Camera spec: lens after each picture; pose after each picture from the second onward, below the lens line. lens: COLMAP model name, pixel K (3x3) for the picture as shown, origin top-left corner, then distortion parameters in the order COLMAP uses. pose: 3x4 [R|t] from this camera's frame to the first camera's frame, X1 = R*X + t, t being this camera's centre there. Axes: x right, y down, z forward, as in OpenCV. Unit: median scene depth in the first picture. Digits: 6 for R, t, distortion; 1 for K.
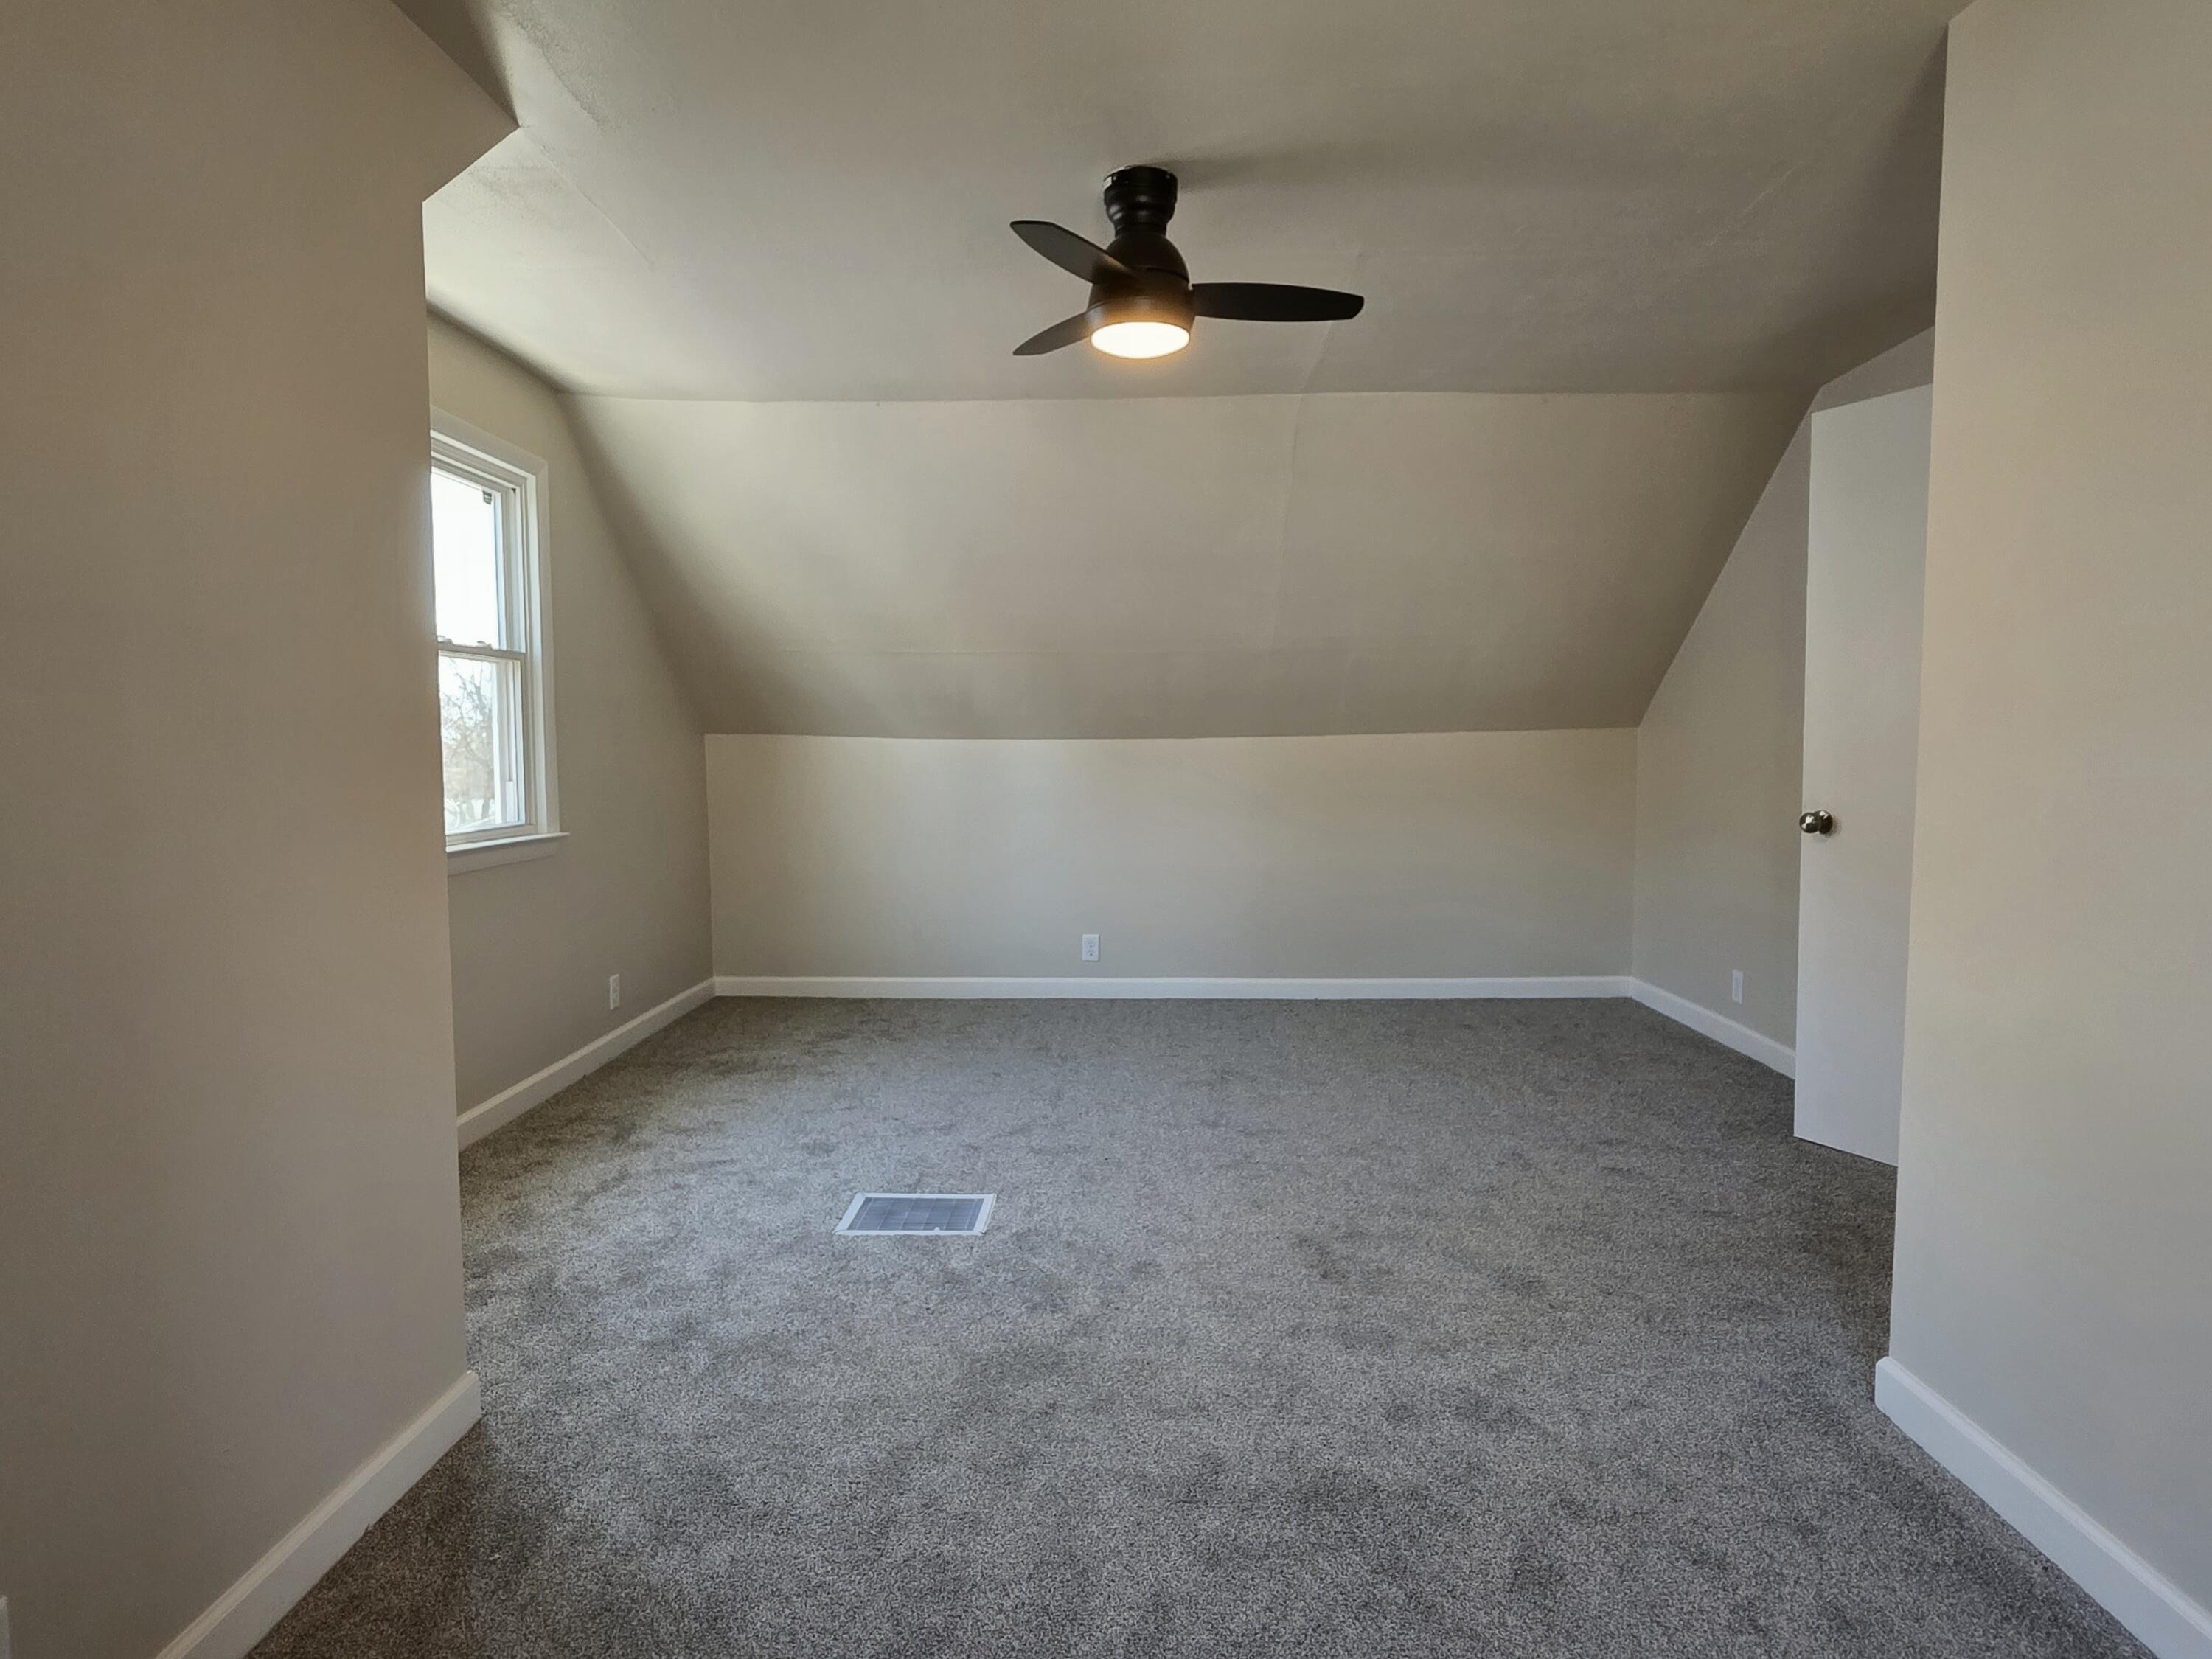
lens RADIAL K [[1276.0, 0, 1104.6], [0, 1276.0, 816.9], [0, 0, 1]] dist [0.000732, -0.001190]
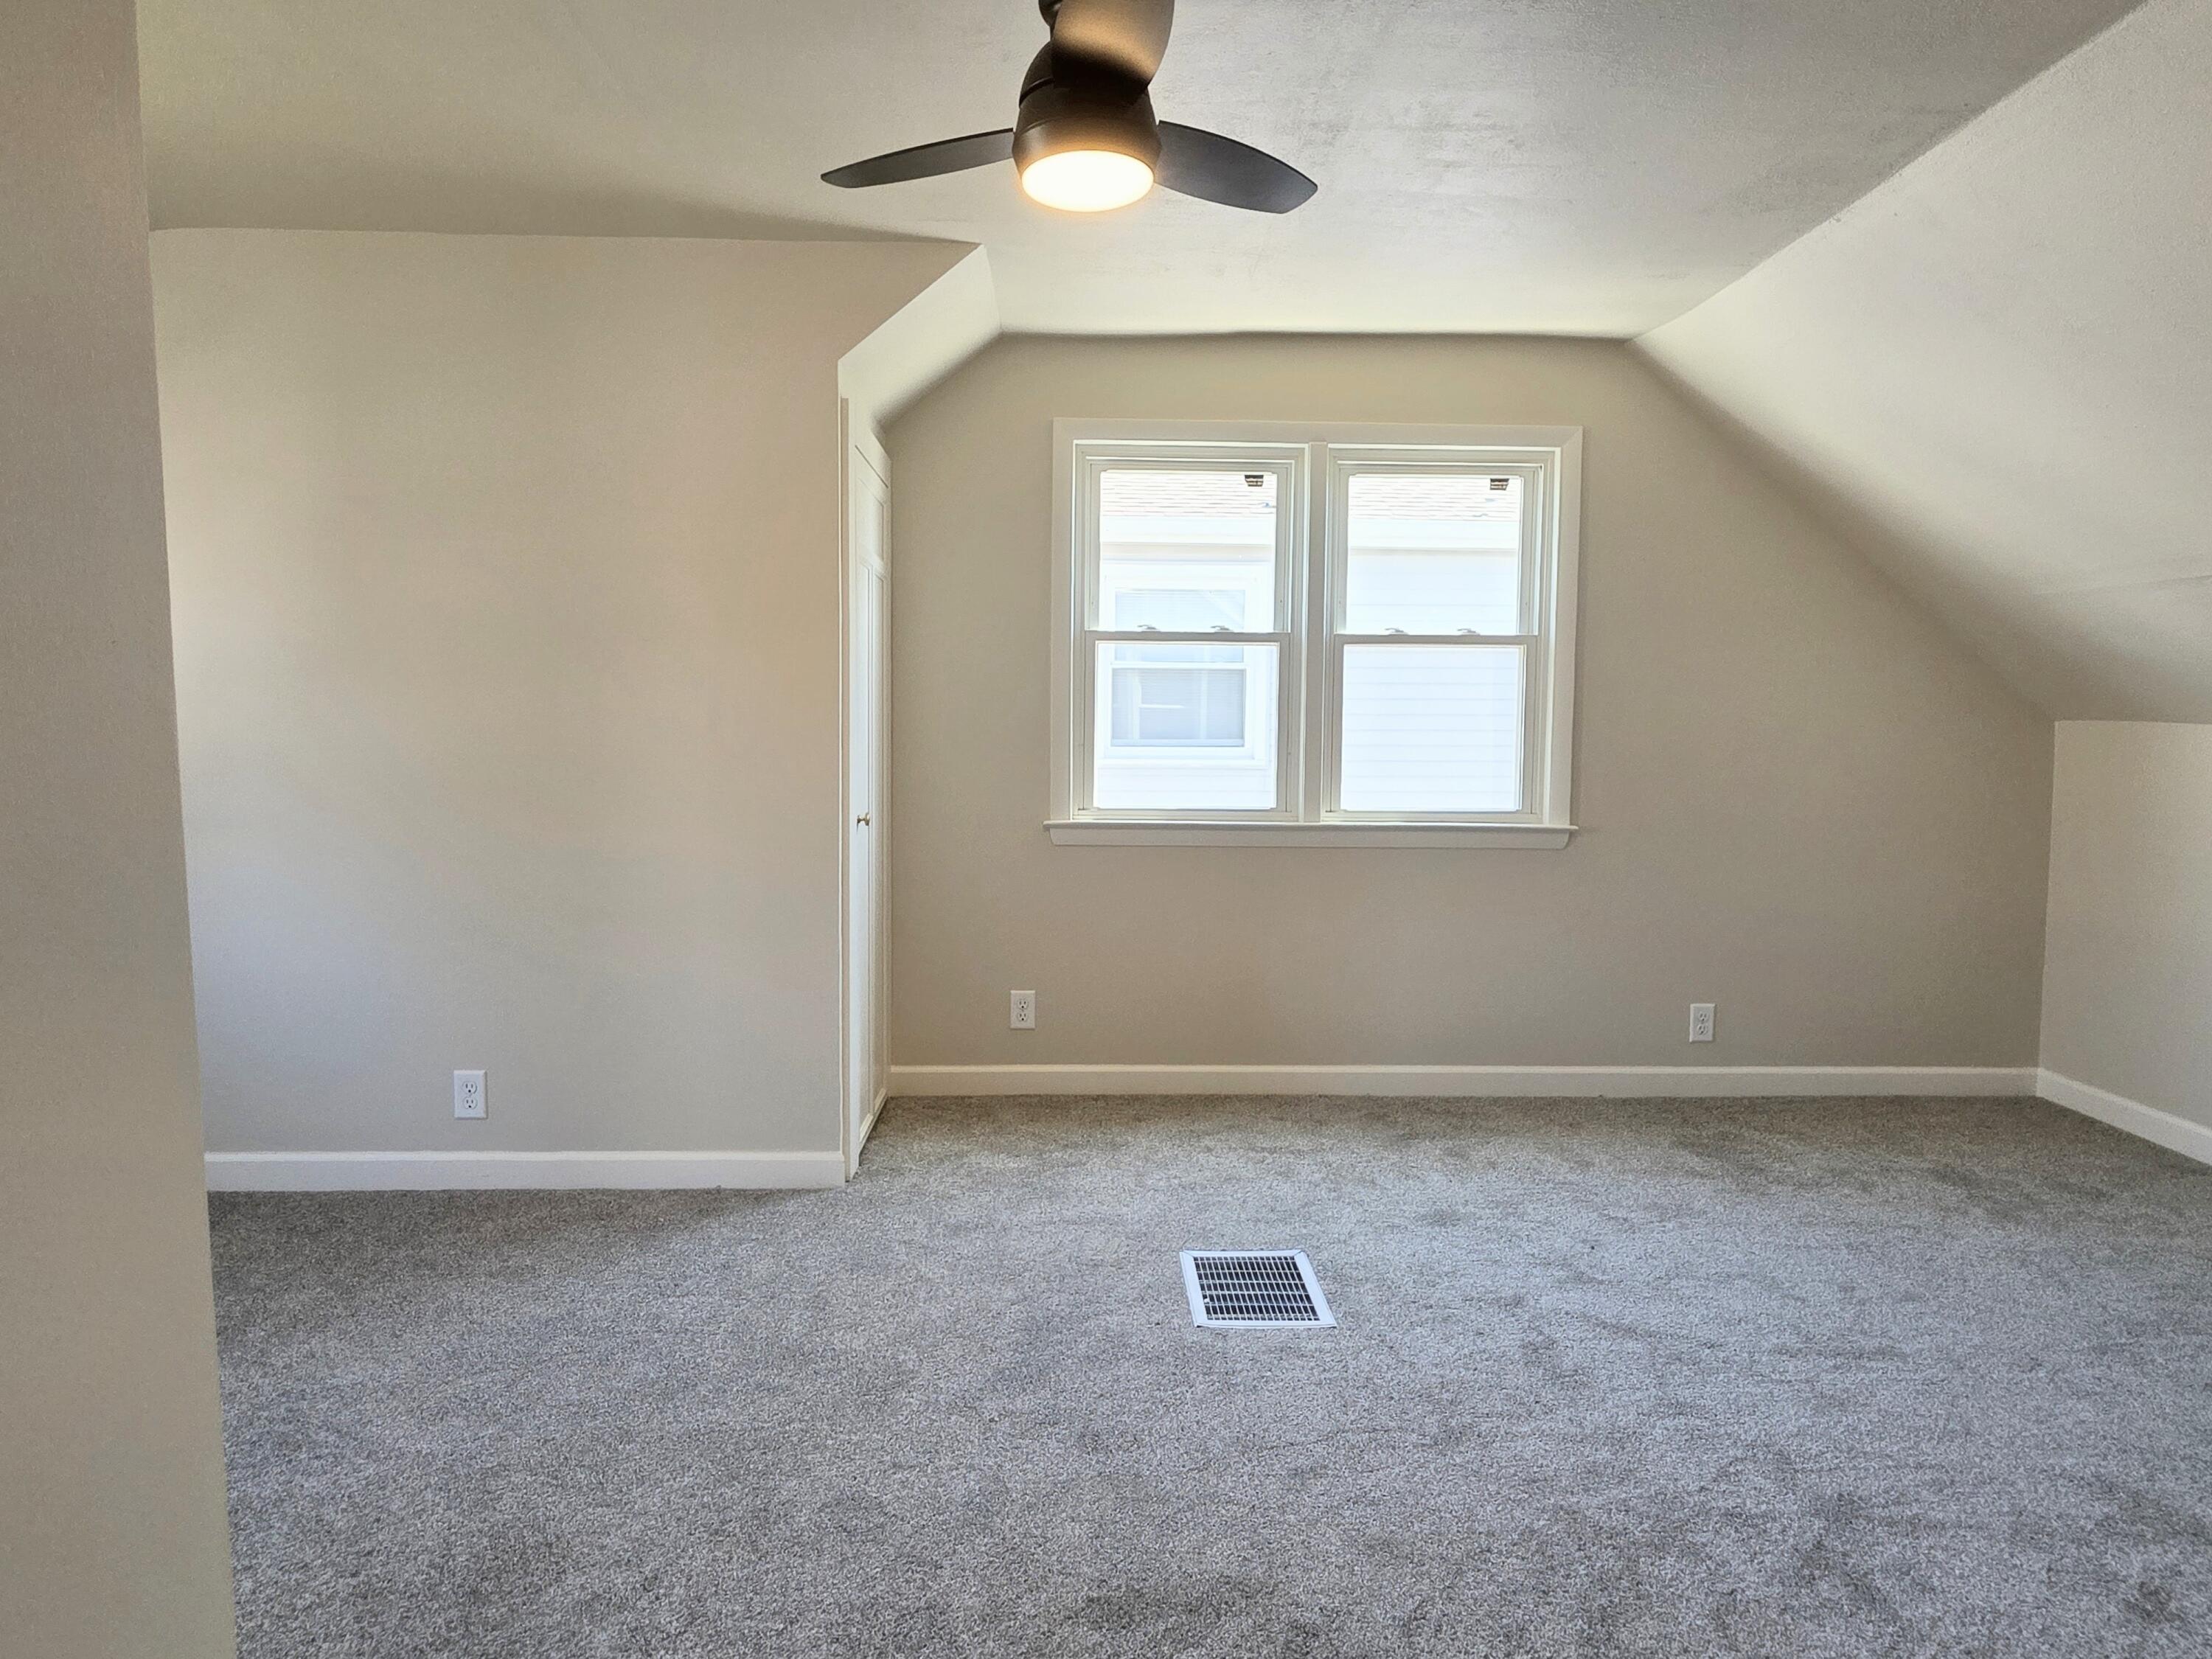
lens RADIAL K [[1276.0, 0, 1104.6], [0, 1276.0, 816.9], [0, 0, 1]] dist [0.000732, -0.001190]
pose [[0.055803, 0.075338, -0.995595, 0.547215], [-0.065964, 0.995249, 0.071614, -0.043341], [0.996260, 0.061677, 0.060508, 0.683886]]
